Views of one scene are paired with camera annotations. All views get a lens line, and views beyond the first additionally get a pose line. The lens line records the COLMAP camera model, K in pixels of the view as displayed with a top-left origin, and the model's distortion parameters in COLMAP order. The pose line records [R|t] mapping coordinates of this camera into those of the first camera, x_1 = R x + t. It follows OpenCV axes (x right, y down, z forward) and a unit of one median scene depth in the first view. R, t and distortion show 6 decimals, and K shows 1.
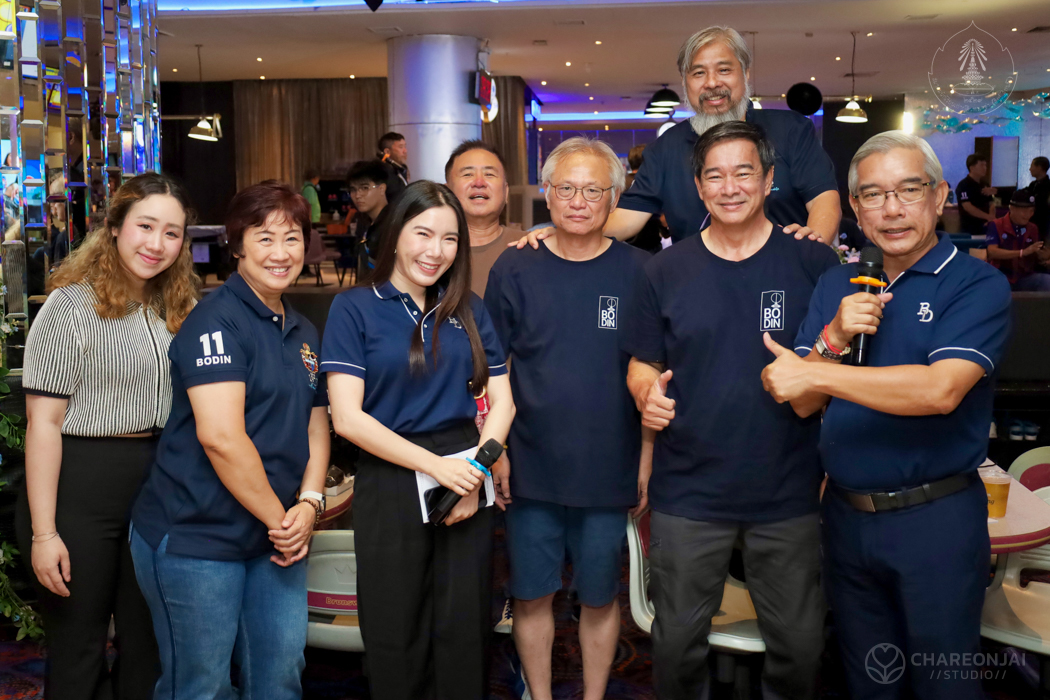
lens RADIAL K [[1119.3, 0, 529.9], [0, 1119.3, 350.4], [0, 0, 1]] dist [-0.006502, 0.000000]
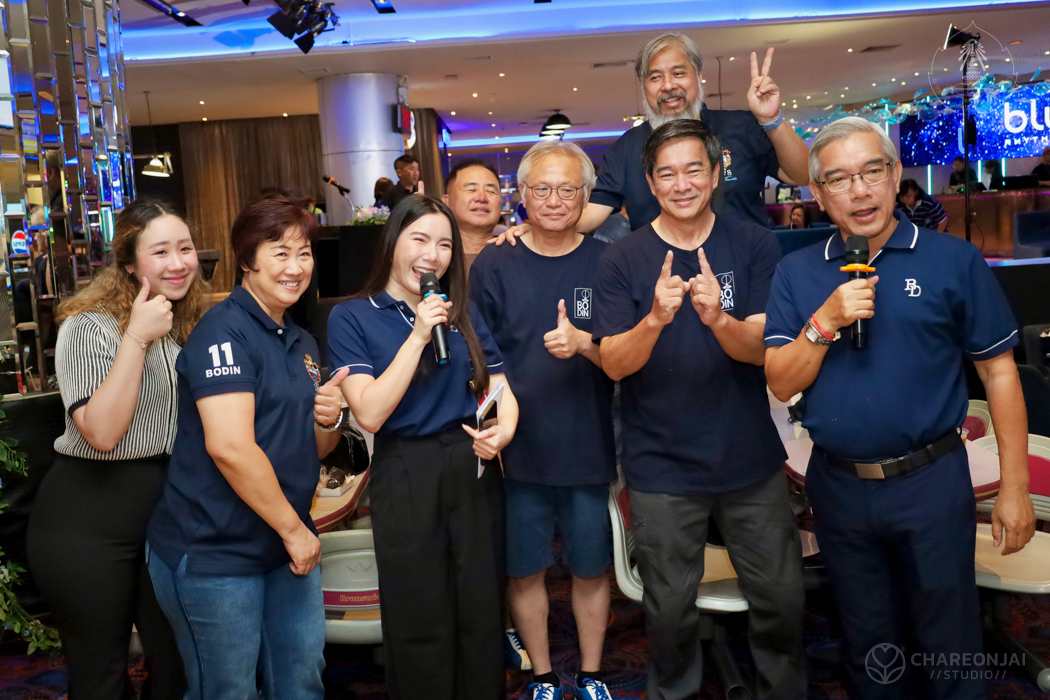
lens RADIAL K [[952.0, 0, 529.1], [0, 952.0, 345.1], [0, 0, 1]] dist [0.015708, -0.068572]
pose [[0.994718, -0.062239, 0.081623, -0.055544], [0.061941, 0.998061, 0.006175, -0.004229], [-0.081849, -0.001086, 0.996644, 0.093122]]
